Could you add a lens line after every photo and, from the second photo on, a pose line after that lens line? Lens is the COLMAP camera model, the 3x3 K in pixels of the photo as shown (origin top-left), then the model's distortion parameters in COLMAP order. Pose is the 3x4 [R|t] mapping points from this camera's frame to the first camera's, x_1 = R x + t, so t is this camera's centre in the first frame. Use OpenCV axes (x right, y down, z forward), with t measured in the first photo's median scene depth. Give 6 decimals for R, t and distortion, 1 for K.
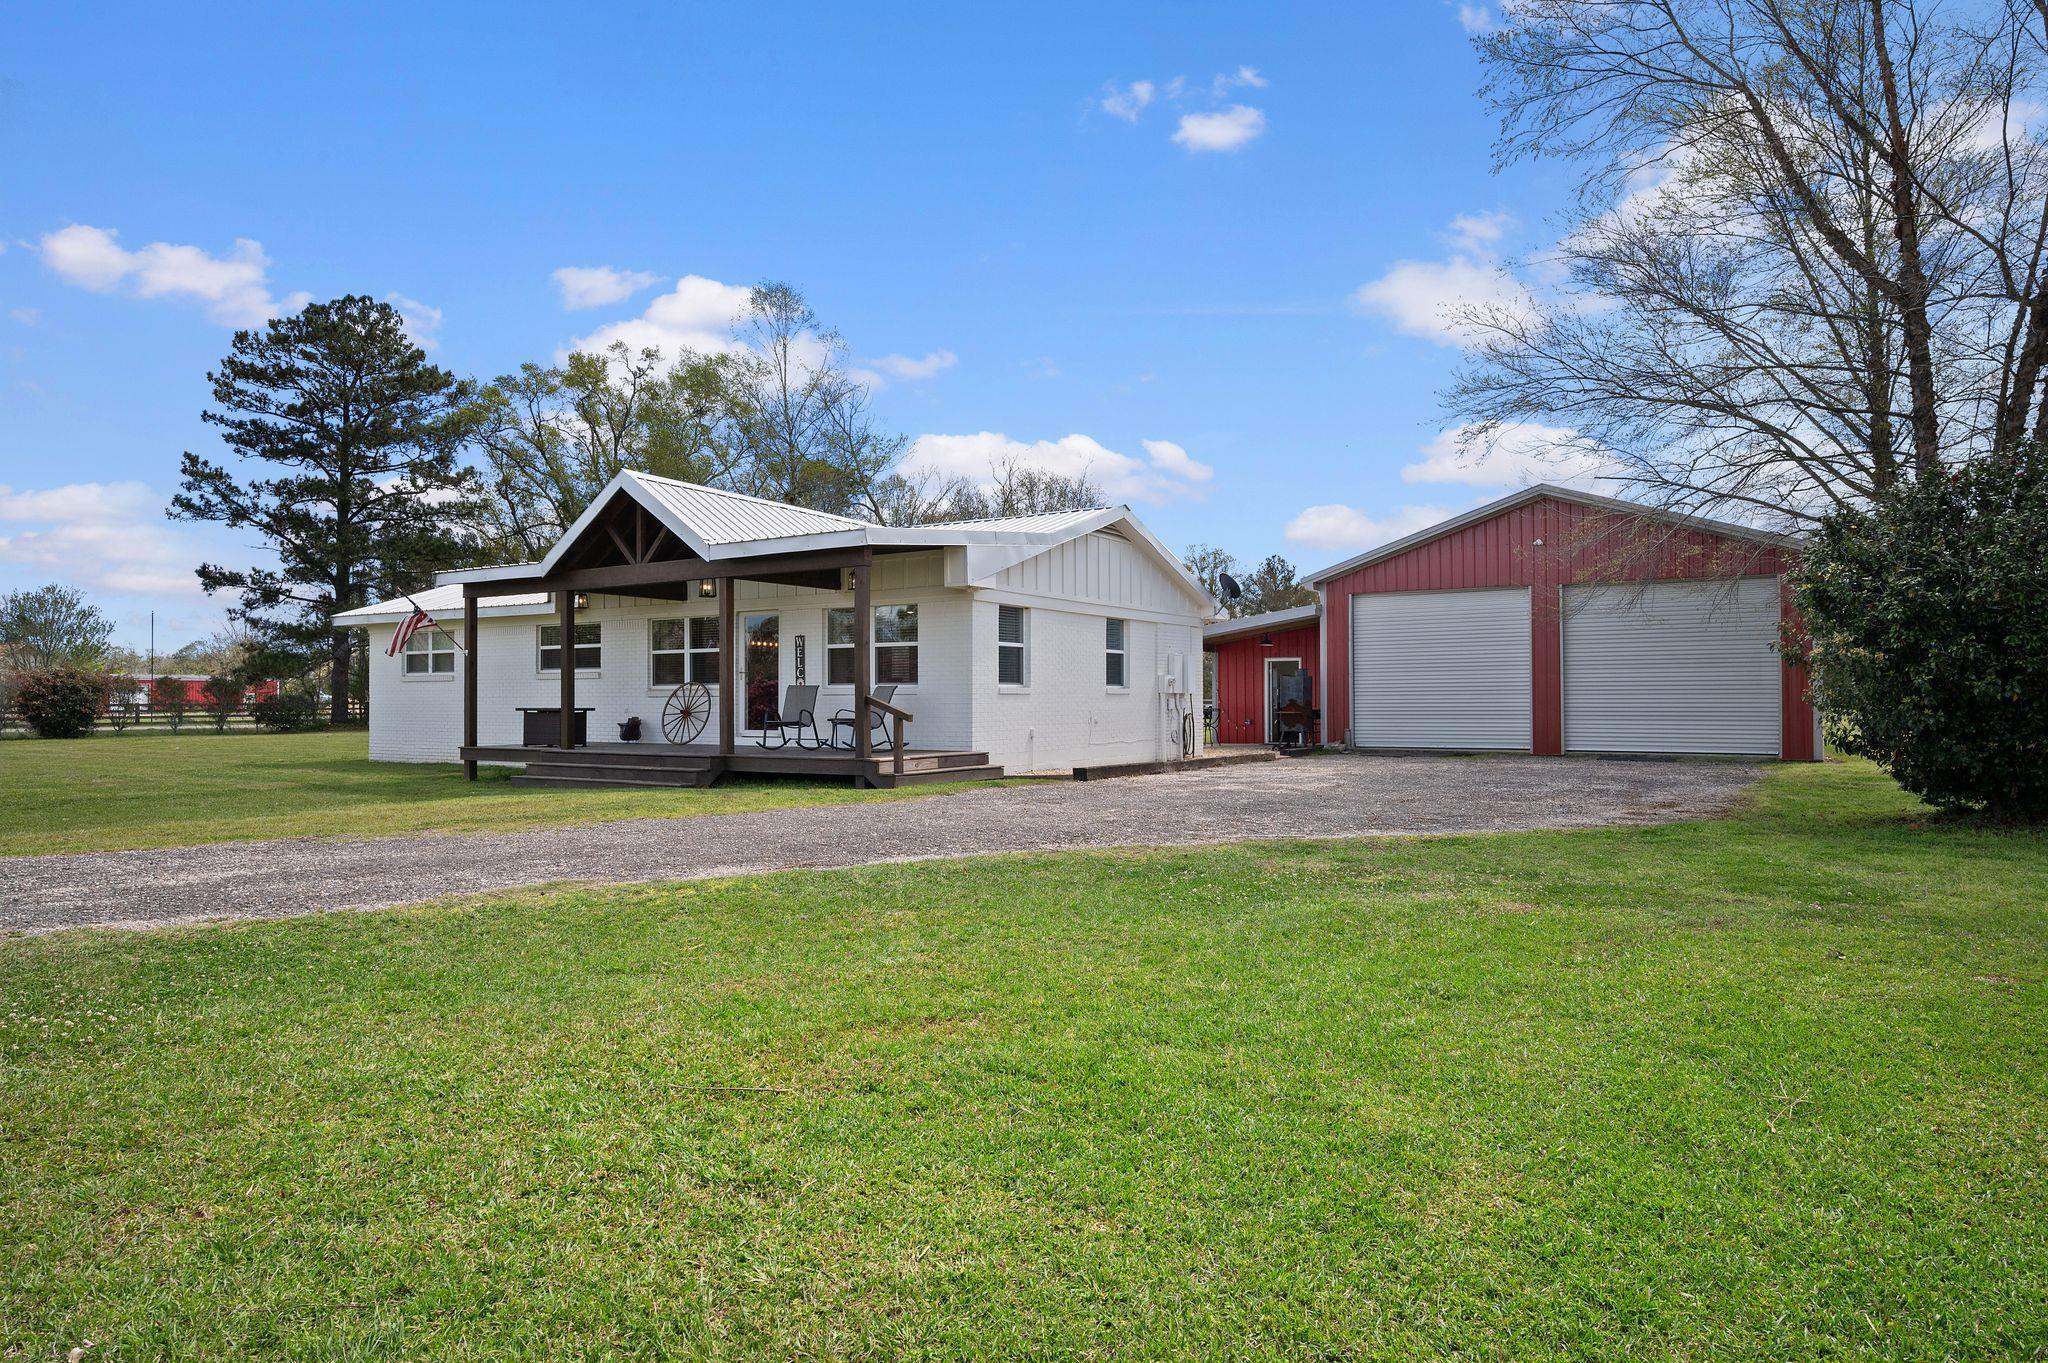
lens RADIAL K [[832.0, 0, 1058.4], [0, 832.0, 686.6], [0, 0, 1]] dist [0.009206, 0.000216]
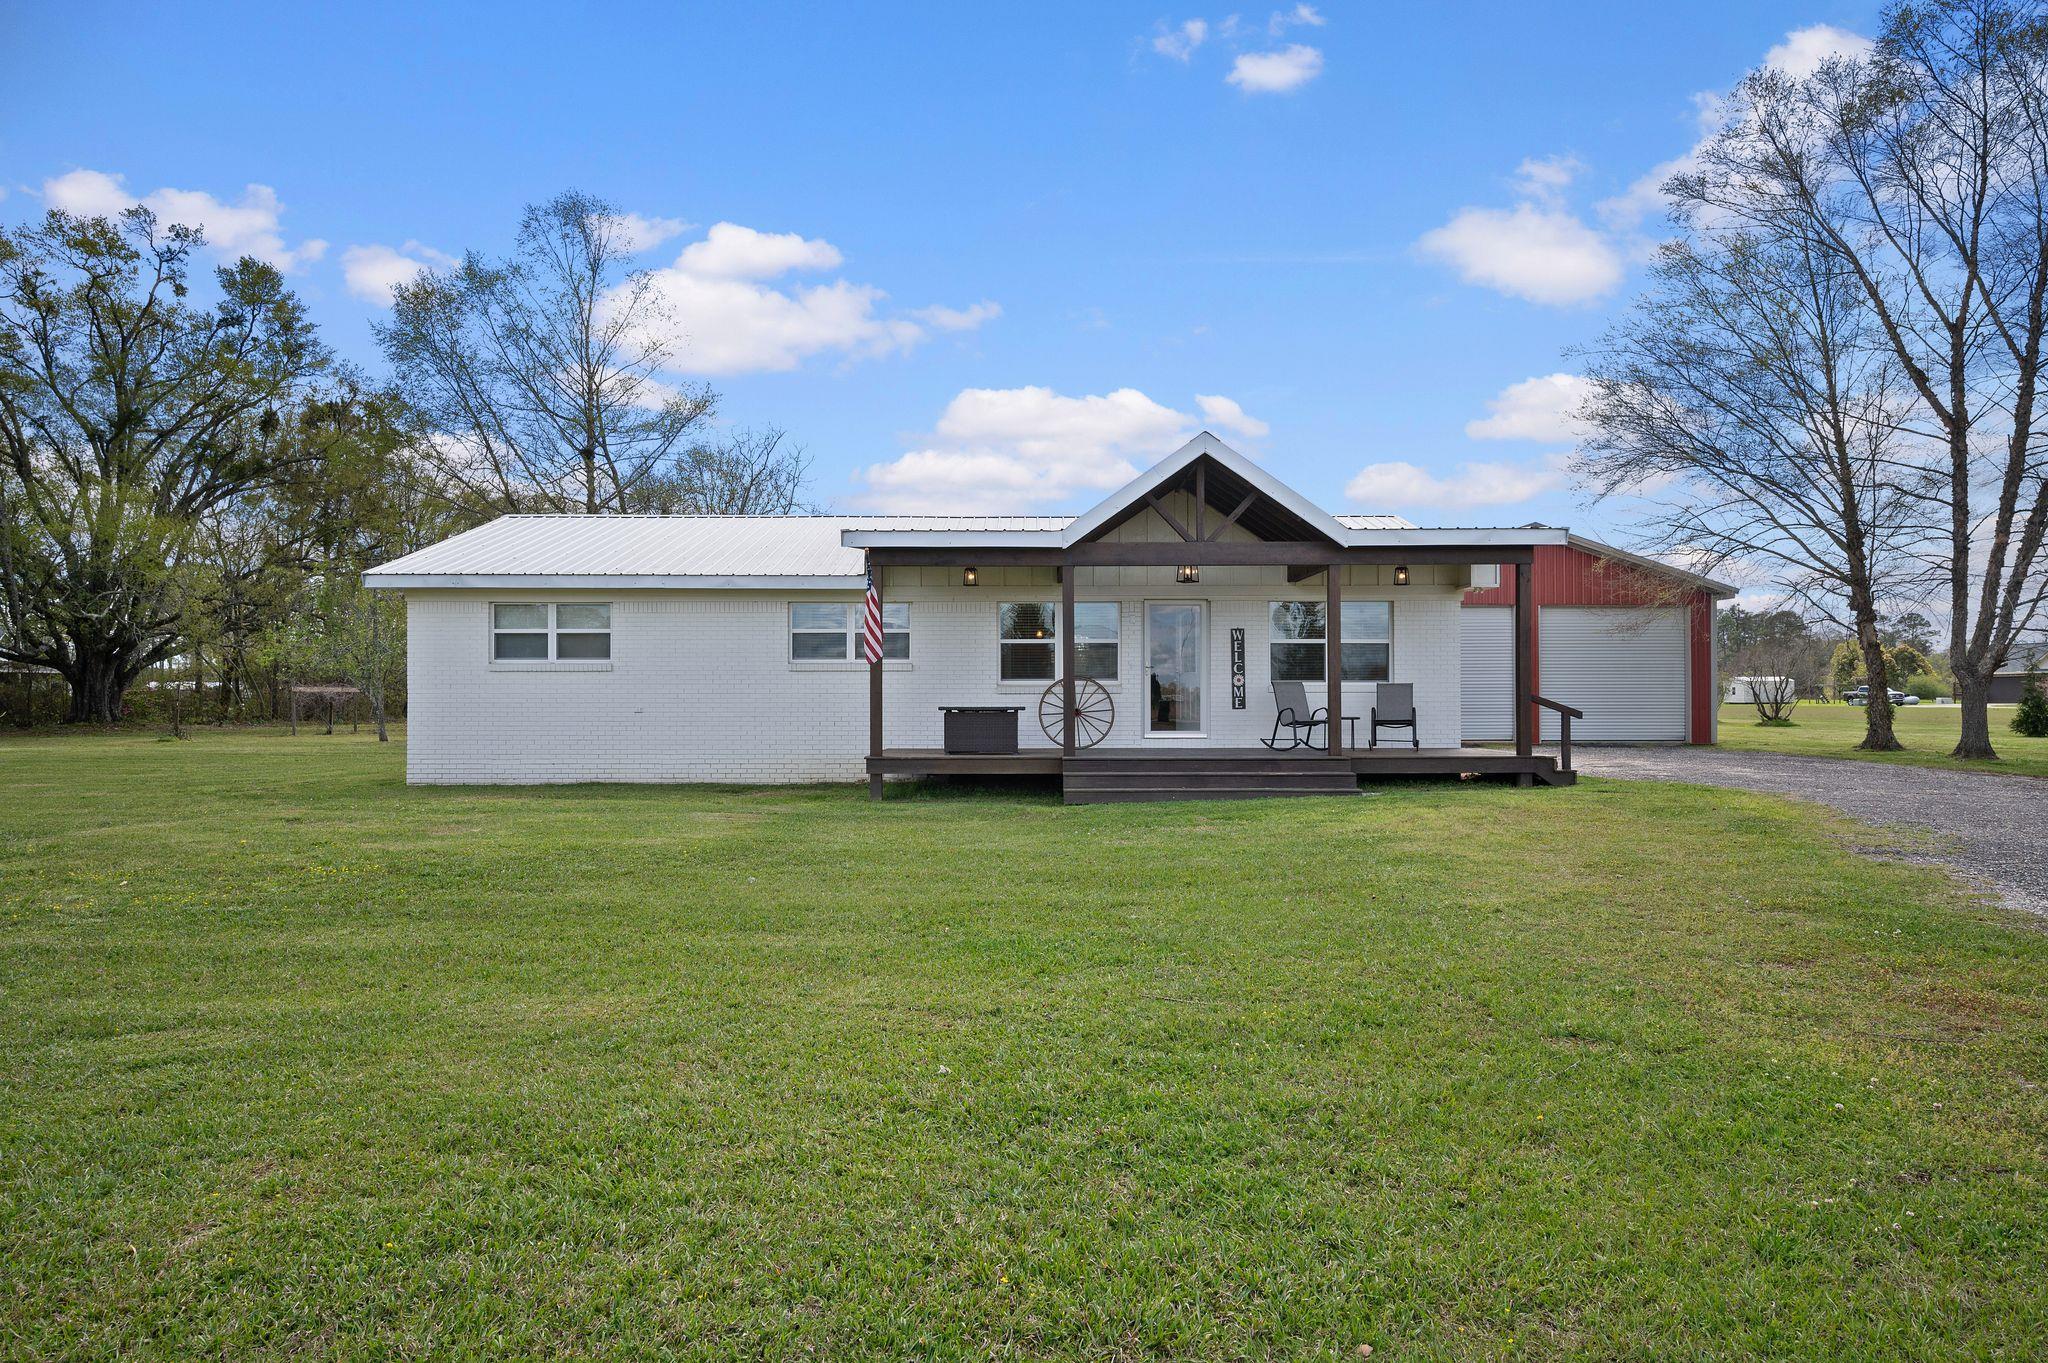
lens RADIAL K [[832.0, 0, 1058.4], [0, 832.0, 686.6], [0, 0, 1]] dist [0.009206, 0.000216]
pose [[0.923238, 0.008674, 0.384131, -0.591538], [-0.007407, 0.999961, -0.004777, 0.006871], [-0.384157, 0.001565, 0.923266, 0.155701]]
